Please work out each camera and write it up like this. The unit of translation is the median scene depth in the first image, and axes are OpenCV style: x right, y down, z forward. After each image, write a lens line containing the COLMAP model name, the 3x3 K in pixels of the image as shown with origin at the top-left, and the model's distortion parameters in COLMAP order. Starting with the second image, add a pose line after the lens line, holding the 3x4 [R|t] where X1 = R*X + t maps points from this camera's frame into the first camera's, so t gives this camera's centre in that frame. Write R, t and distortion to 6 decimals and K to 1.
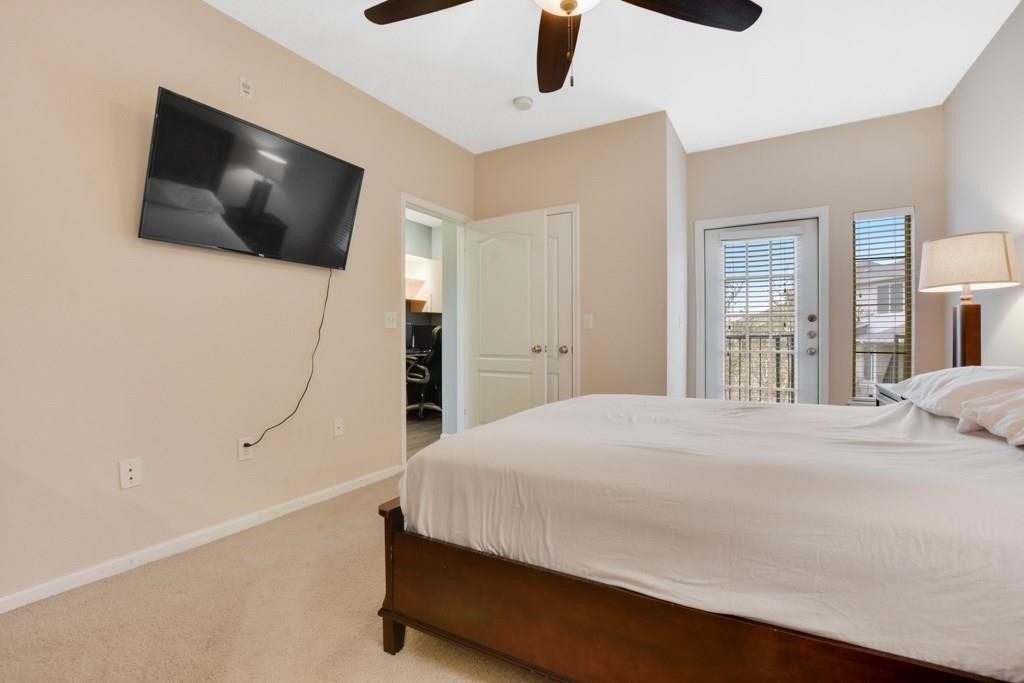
lens RADIAL K [[444.6, 0, 513.5], [0, 444.6, 340.3], [0, 0, 1]] dist [0.011057, -0.006525]
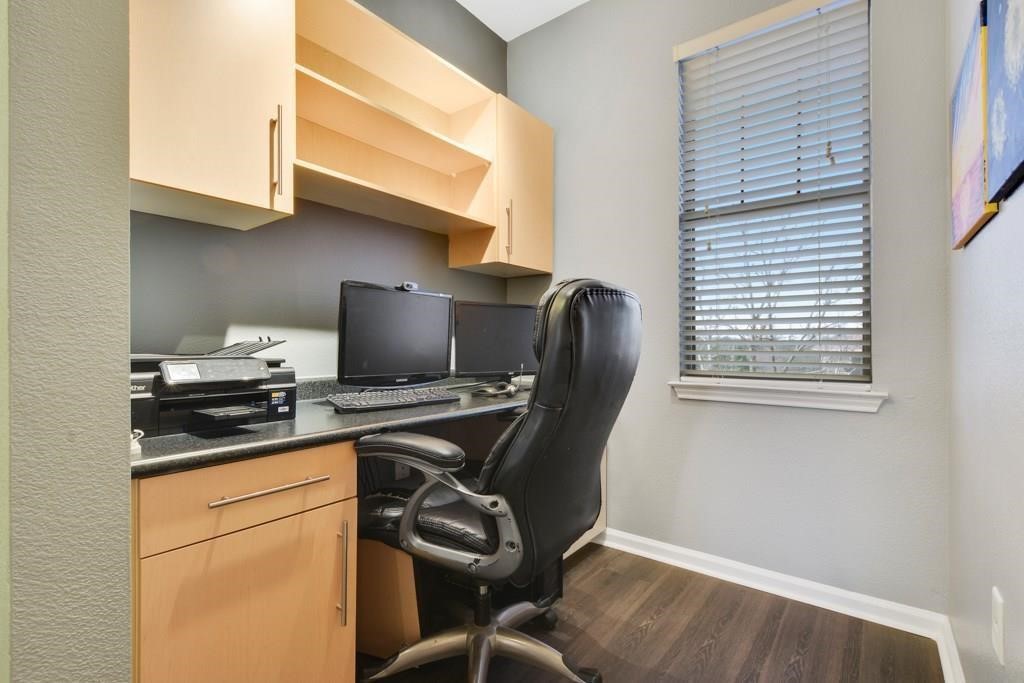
lens RADIAL K [[478.0, 0, 512.2], [0, 478.0, 342.6], [0, 0, 1]] dist [-0.005155, -0.000282]
pose [[0.990354, 0.004799, -0.138475, -0.157253], [-0.005200, 0.999983, -0.002537, -0.003294], [0.138460, 0.003232, 0.990363, 0.762602]]
